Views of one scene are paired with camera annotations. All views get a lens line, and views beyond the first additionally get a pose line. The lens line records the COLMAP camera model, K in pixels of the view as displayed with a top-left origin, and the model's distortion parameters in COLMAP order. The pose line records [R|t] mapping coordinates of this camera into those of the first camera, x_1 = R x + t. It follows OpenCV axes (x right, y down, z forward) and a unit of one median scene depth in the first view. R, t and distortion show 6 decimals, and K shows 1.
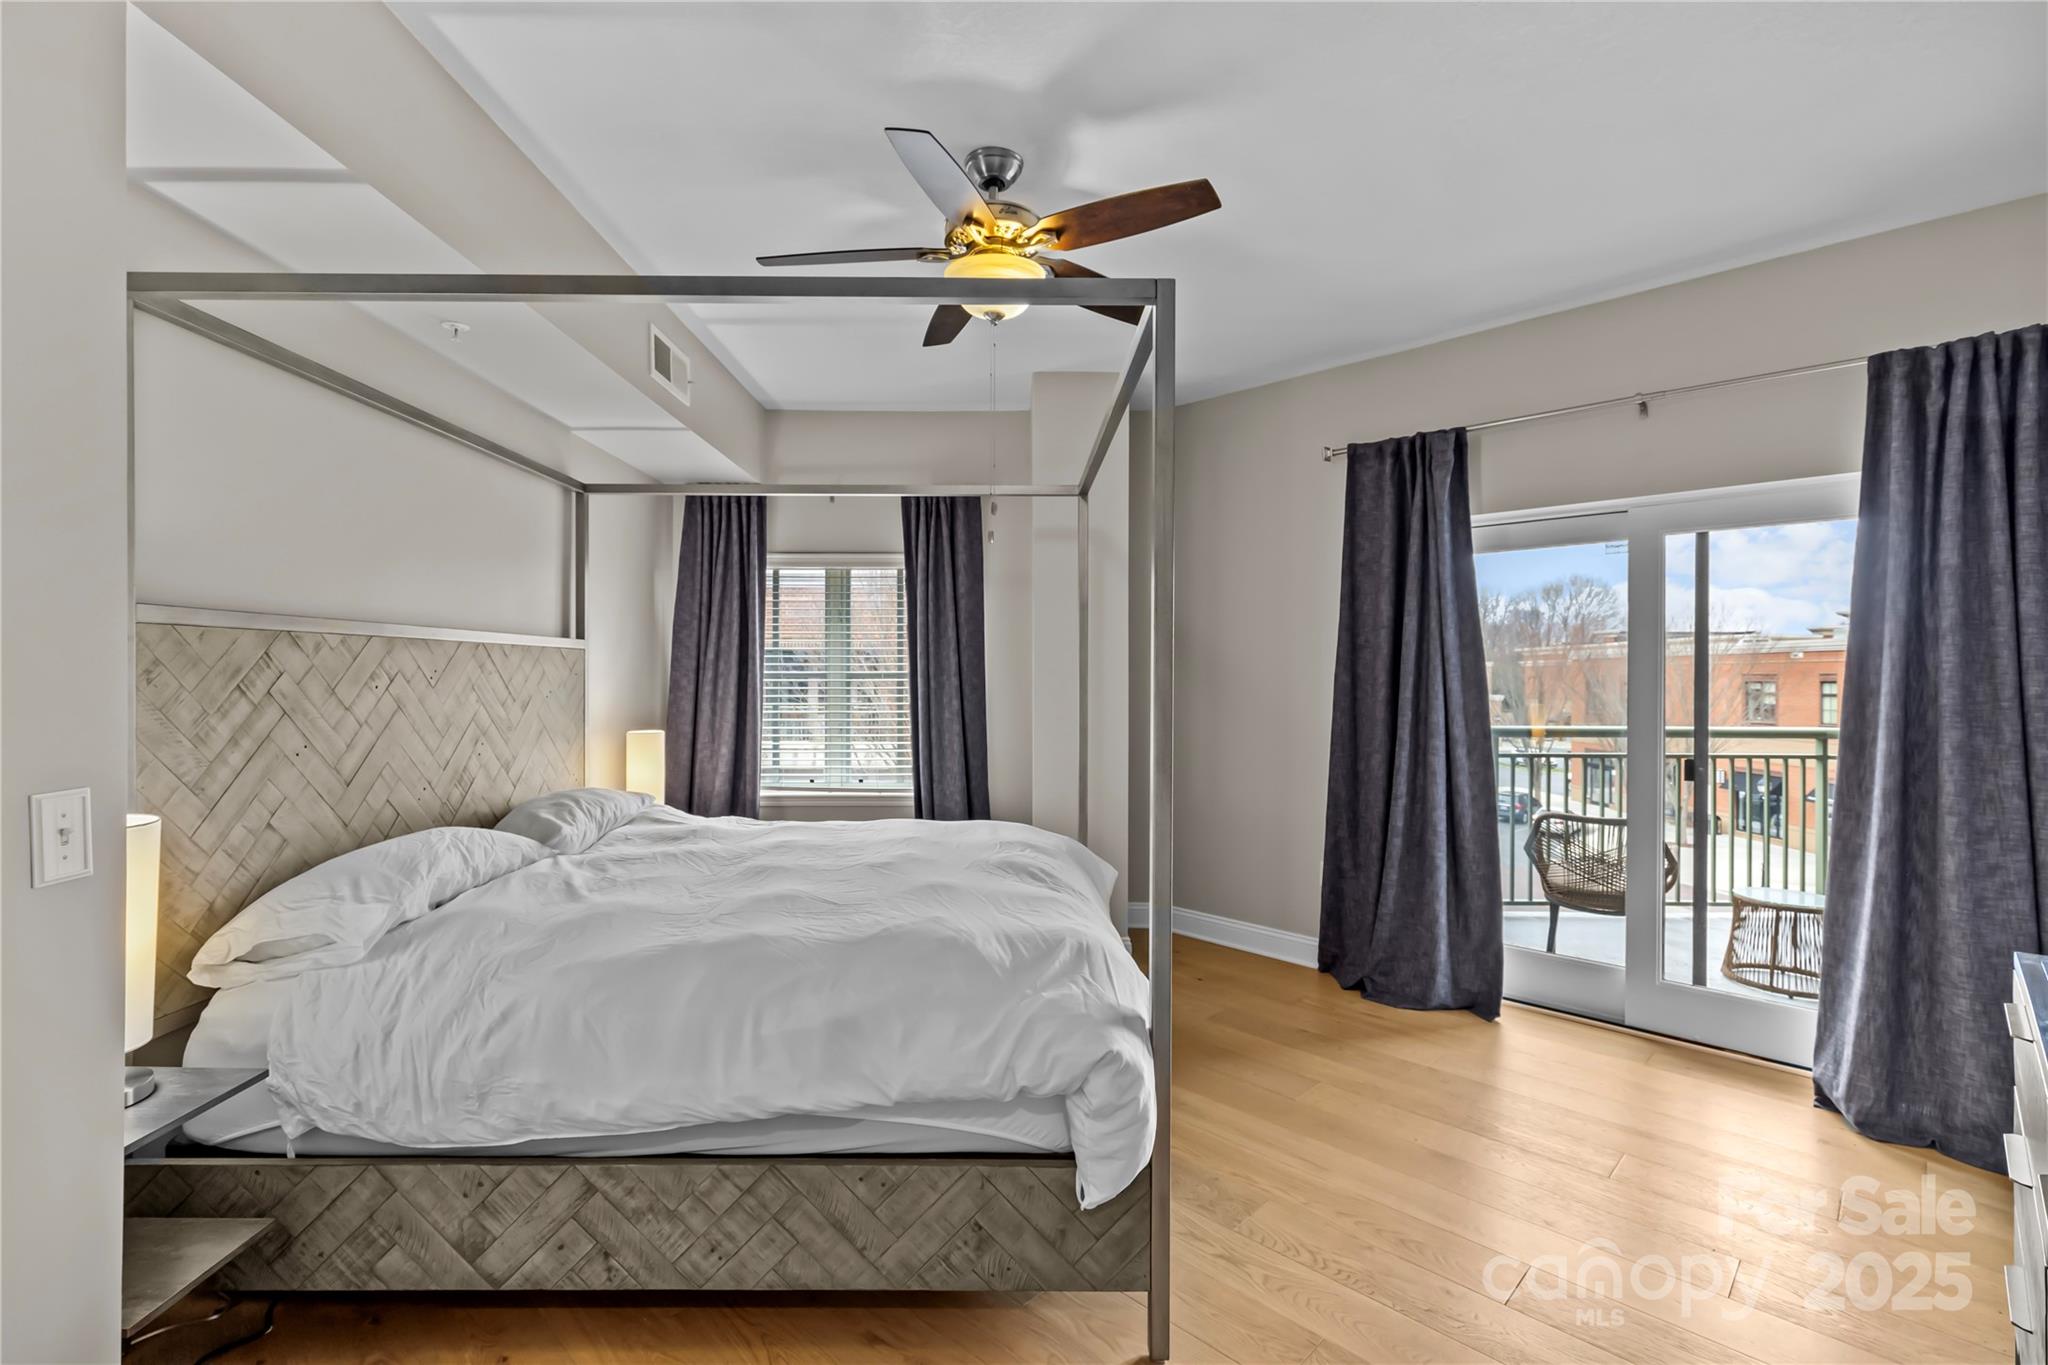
lens RADIAL K [[921.1, 0, 1019.7], [0, 921.1, 680.9], [0, 0, 1]] dist [0.003987, 0.000379]
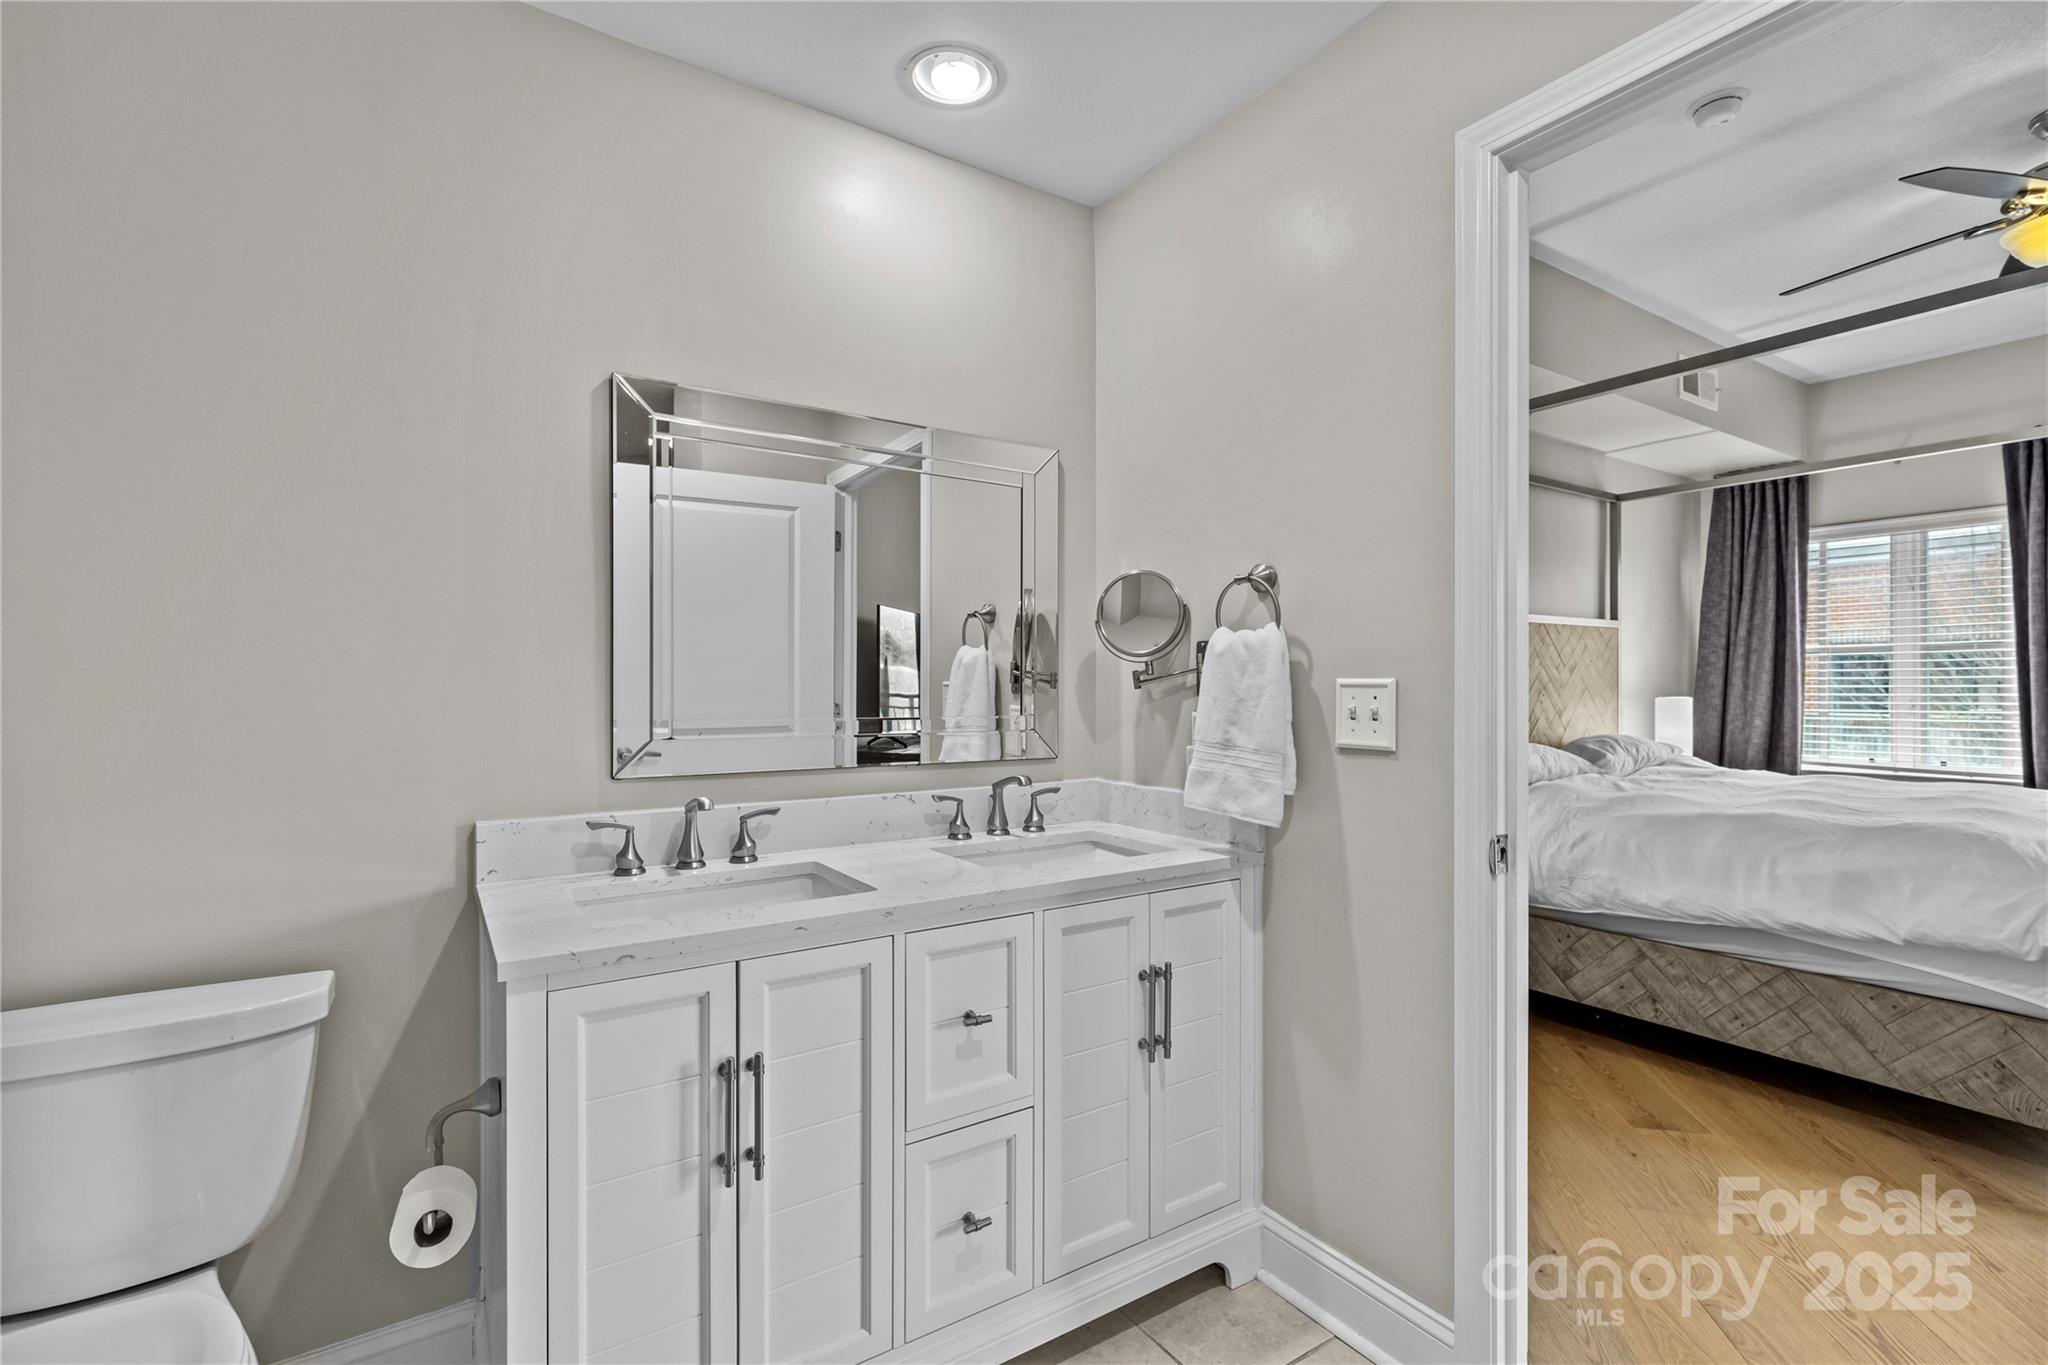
lens RADIAL K [[921.1, 0, 1021.5], [0, 921.1, 685.4], [0, 0, 1]] dist [0.003987, 0.000379]
pose [[0.545729, -0.004062, -0.837952, 0.157049], [0.000456, 0.999990, -0.004550, 0.057912], [0.837961, 0.002101, 0.545726, -0.422497]]
